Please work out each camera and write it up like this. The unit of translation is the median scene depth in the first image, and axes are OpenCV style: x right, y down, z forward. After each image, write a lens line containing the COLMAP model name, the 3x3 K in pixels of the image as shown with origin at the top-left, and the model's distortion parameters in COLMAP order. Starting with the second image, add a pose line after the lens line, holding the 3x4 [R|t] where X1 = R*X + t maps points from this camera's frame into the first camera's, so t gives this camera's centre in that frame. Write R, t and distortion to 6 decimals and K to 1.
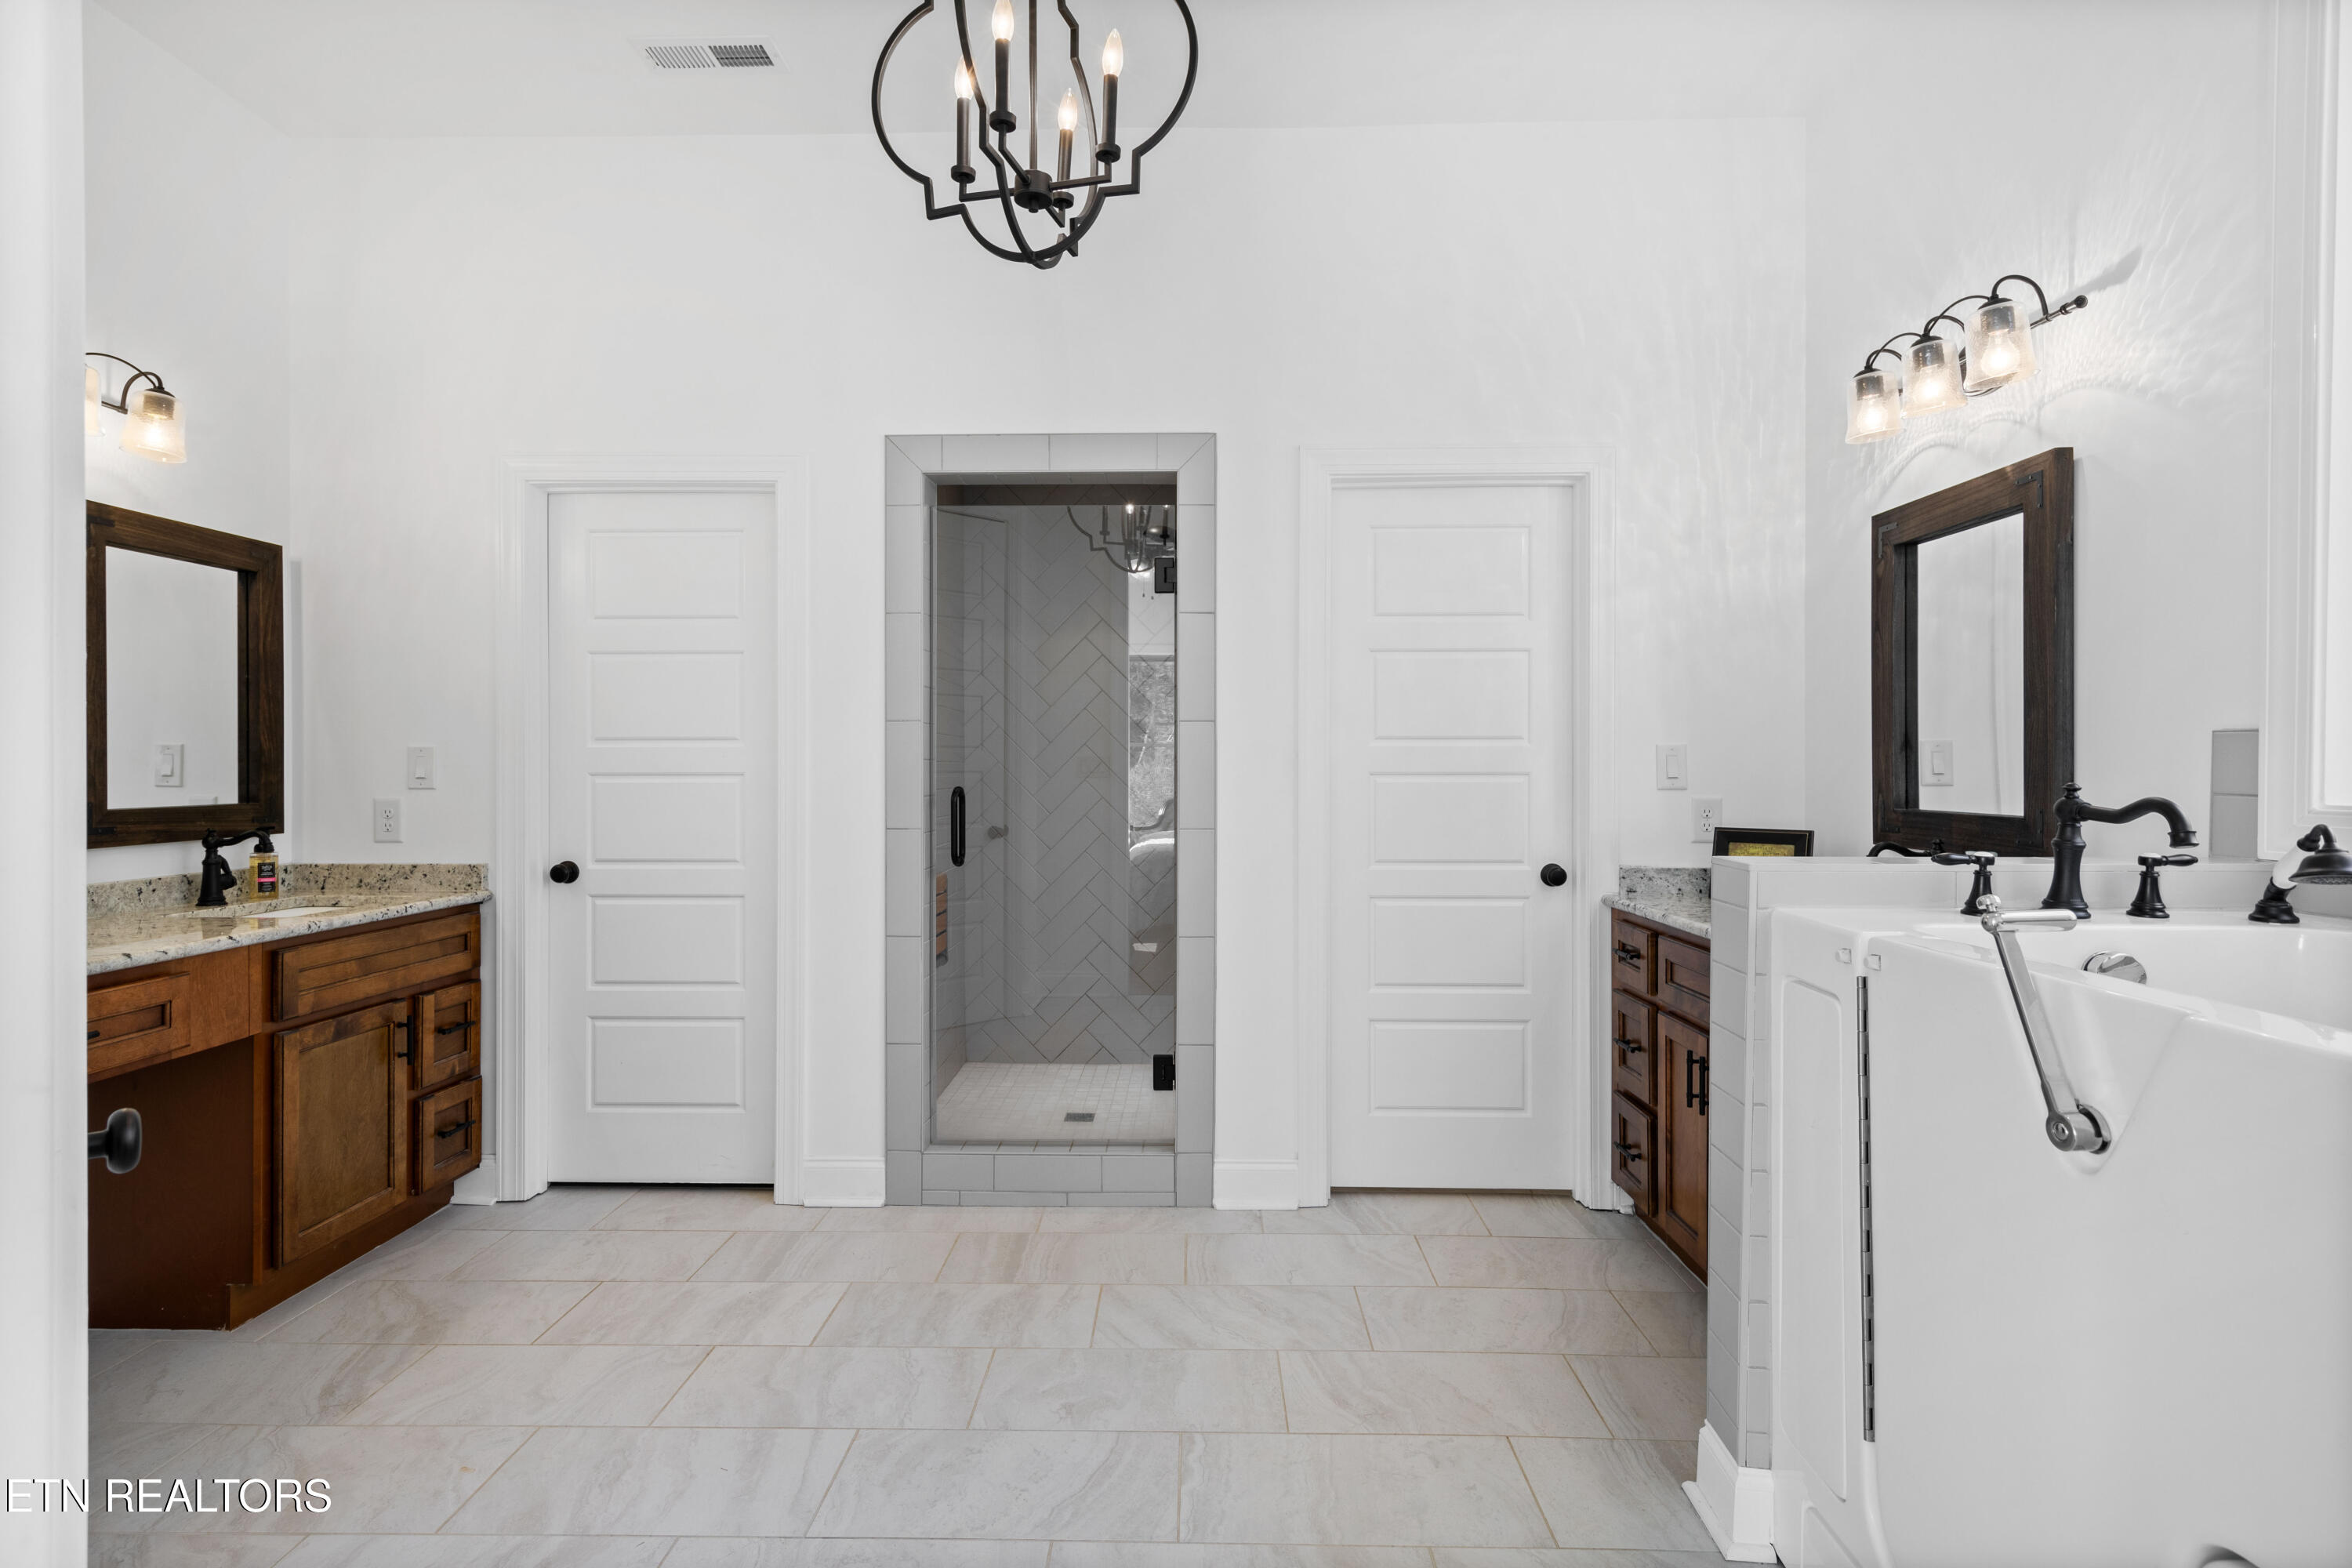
lens RADIAL K [[1138.7, 0, 1181.5], [0, 1138.7, 775.5], [0, 0, 1]] dist [-0.002631, 0.000163]
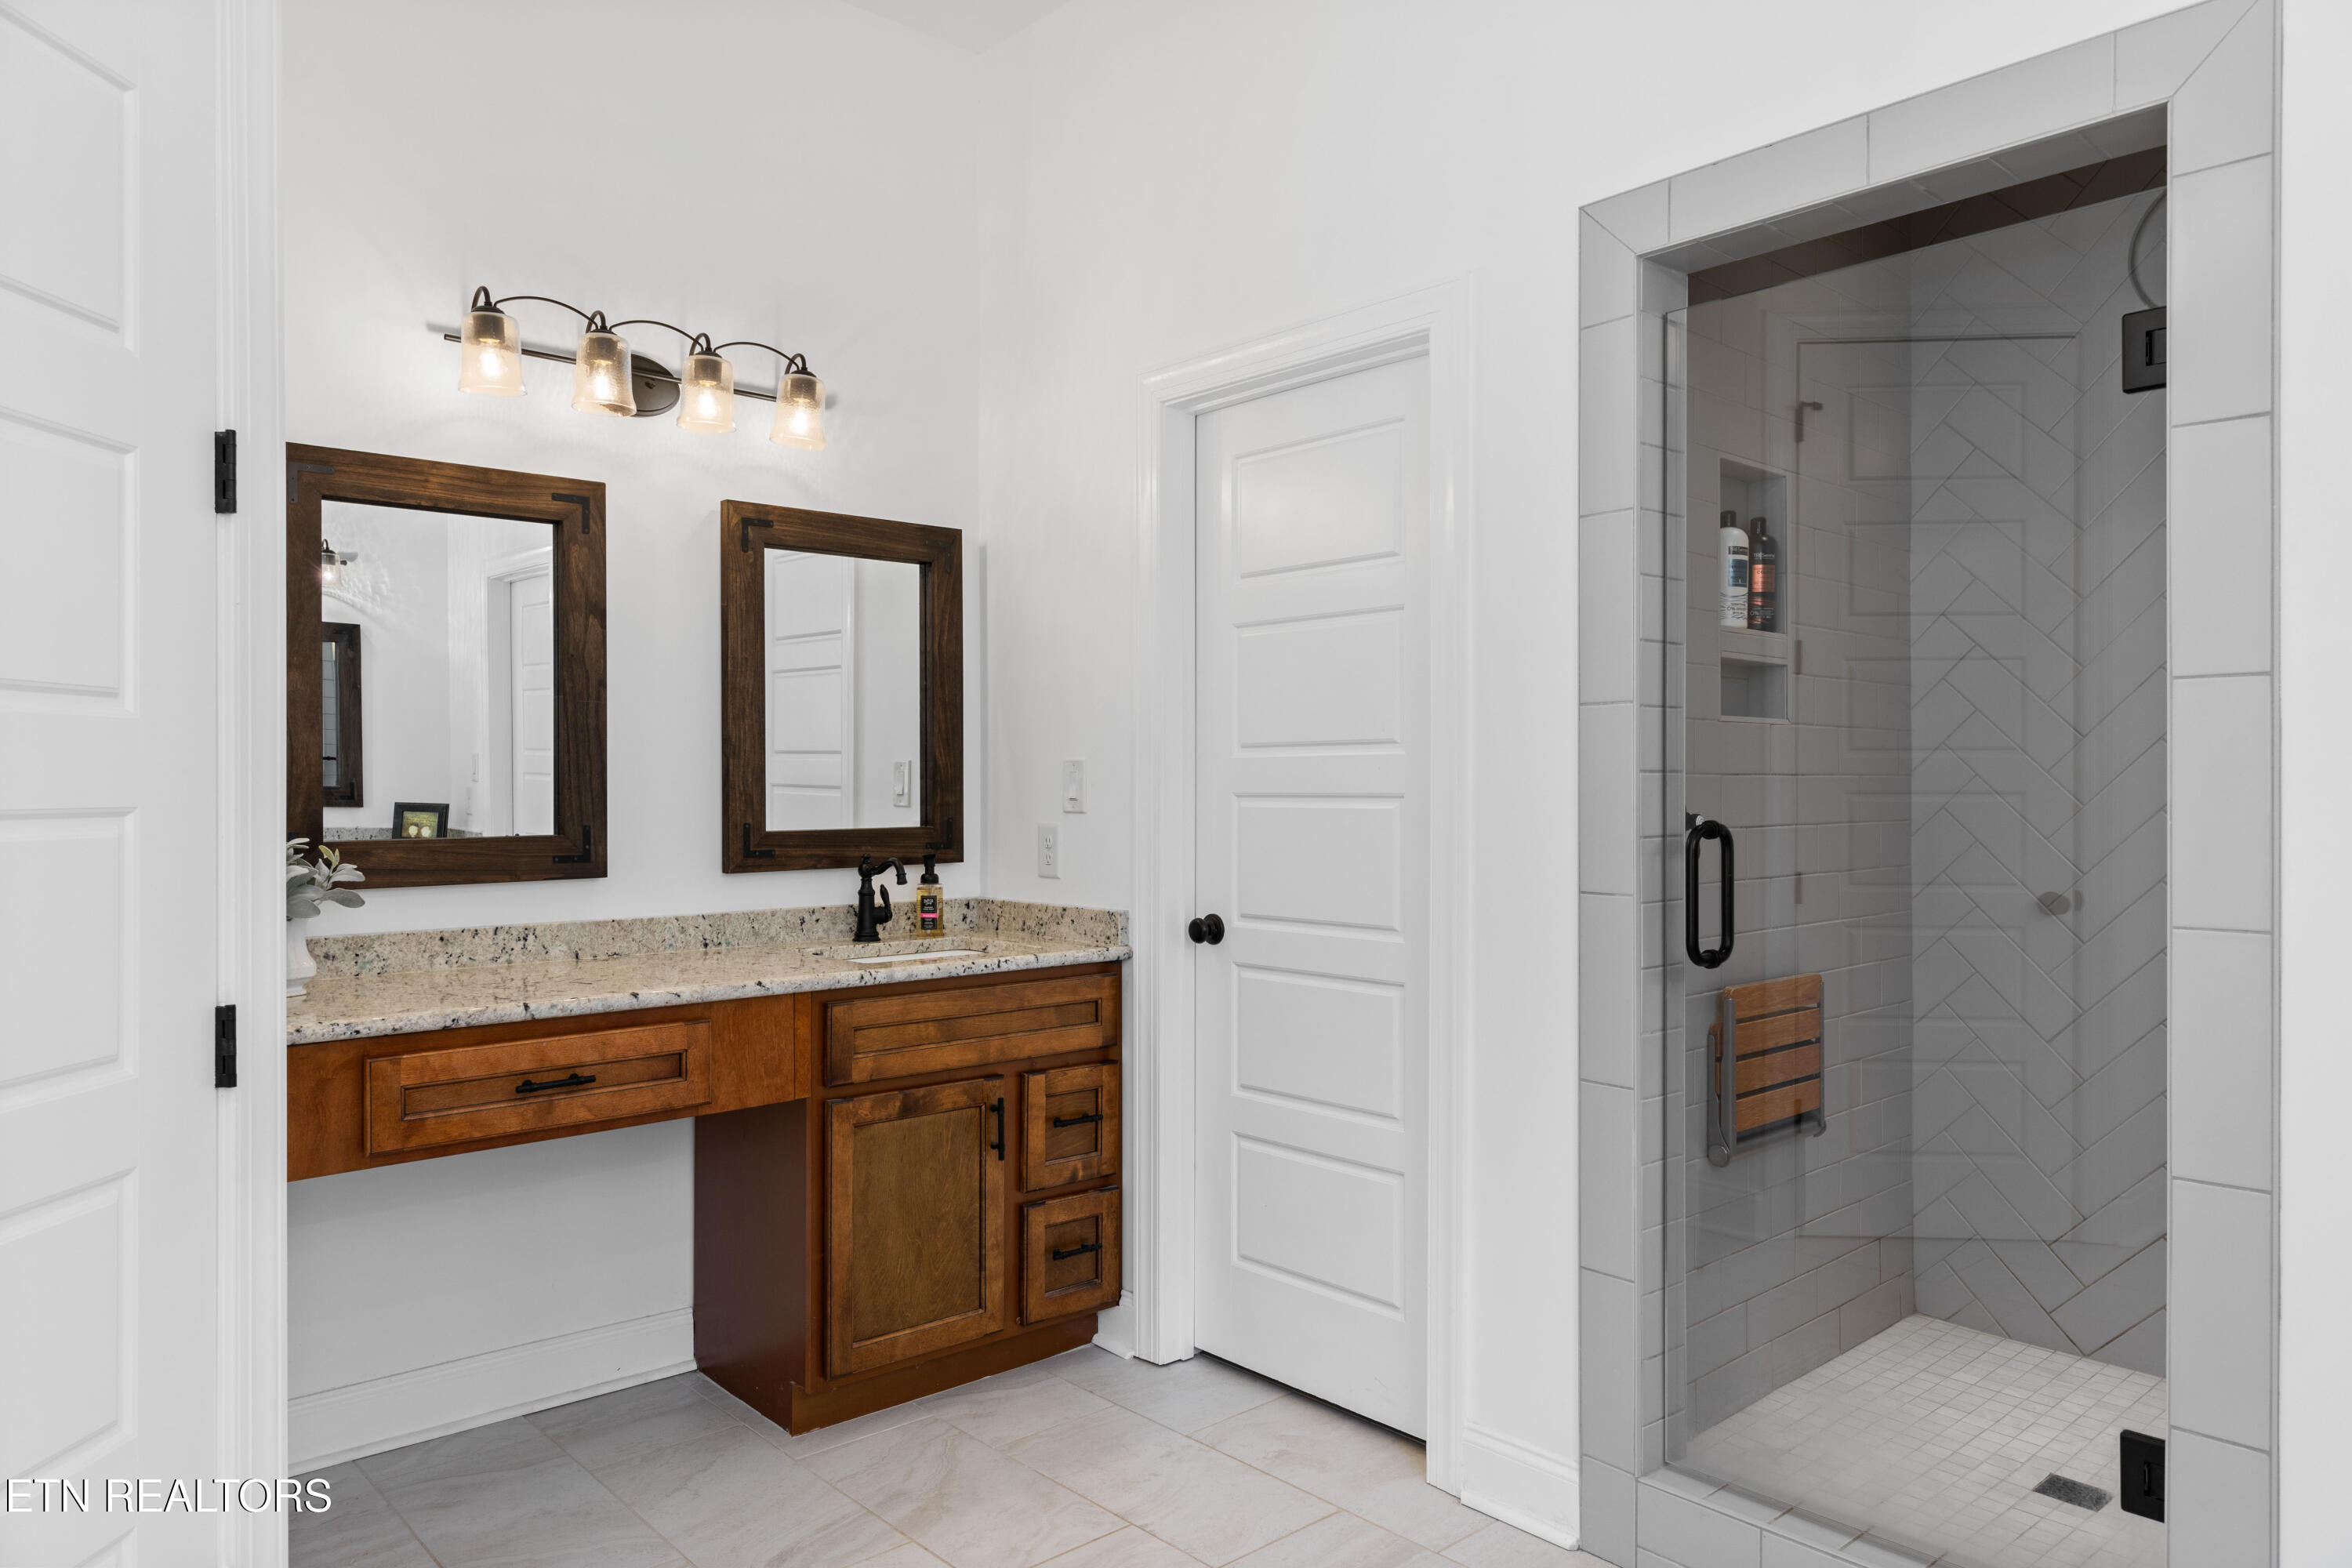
lens RADIAL K [[1524.0, 0, 1174.8], [0, 1524.0, 787.8], [0, 0, 1]] dist [0.001627, -0.001673]
pose [[0.677471, 0.000446, -0.735550, 0.174274], [-0.004055, 0.999987, -0.003128, -0.002735], [0.735539, 0.005102, 0.677464, 0.342769]]
